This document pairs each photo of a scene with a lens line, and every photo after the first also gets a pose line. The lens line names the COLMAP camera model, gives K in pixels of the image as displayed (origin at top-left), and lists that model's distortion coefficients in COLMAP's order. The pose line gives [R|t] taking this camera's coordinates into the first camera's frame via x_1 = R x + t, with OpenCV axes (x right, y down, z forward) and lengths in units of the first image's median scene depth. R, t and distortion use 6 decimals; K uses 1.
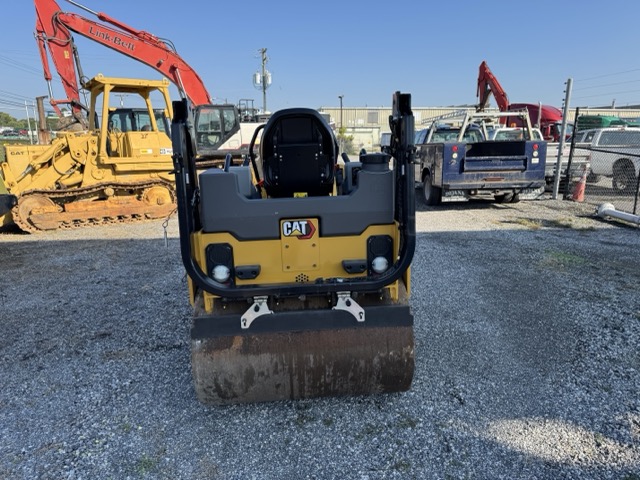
lens RADIAL K [[445.7, 0, 320.0], [0, 445.7, 240.0], [0, 0, 1]] dist [0.104751, -0.139387]
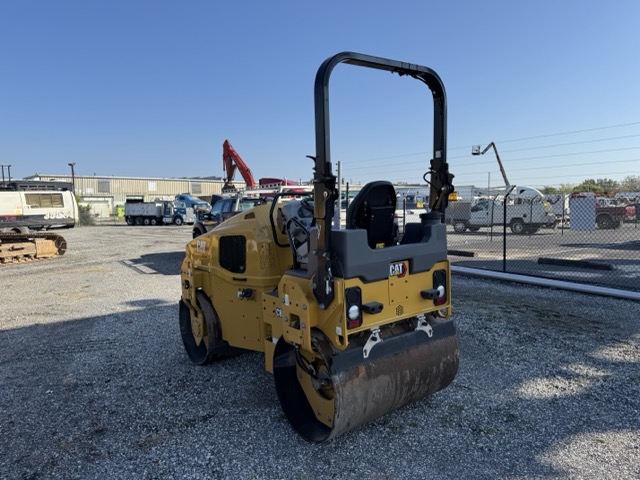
lens RADIAL K [[448.1, 0, 317.2], [0, 448.1, 243.2], [0, 0, 1]] dist [0.051667, -0.057047]
pose [[0.841909, -0.055159, 0.536793, -0.245013], [0.131509, 0.985742, -0.104968, 0.001368], [-0.523349, 0.158967, 0.837159, 0.005043]]
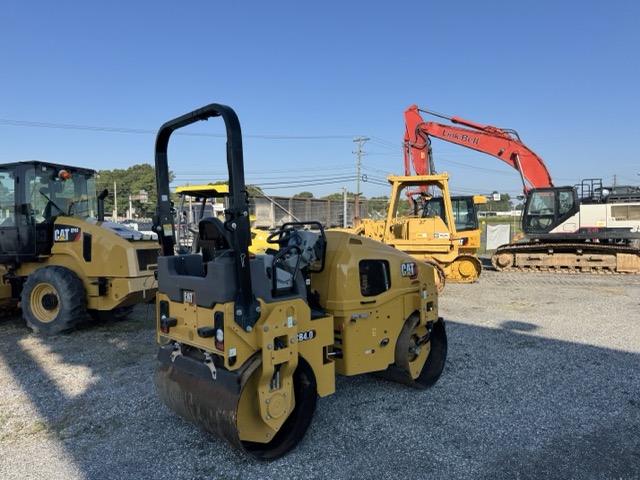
lens RADIAL K [[448.1, 0, 317.2], [0, 448.1, 243.2], [0, 0, 1]] dist [0.051667, -0.057047]
pose [[0.633534, 0.043082, -0.772515, 0.345229], [-0.168753, 0.982105, -0.083622, -0.038232], [0.755088, 0.183342, 0.629467, 0.094684]]
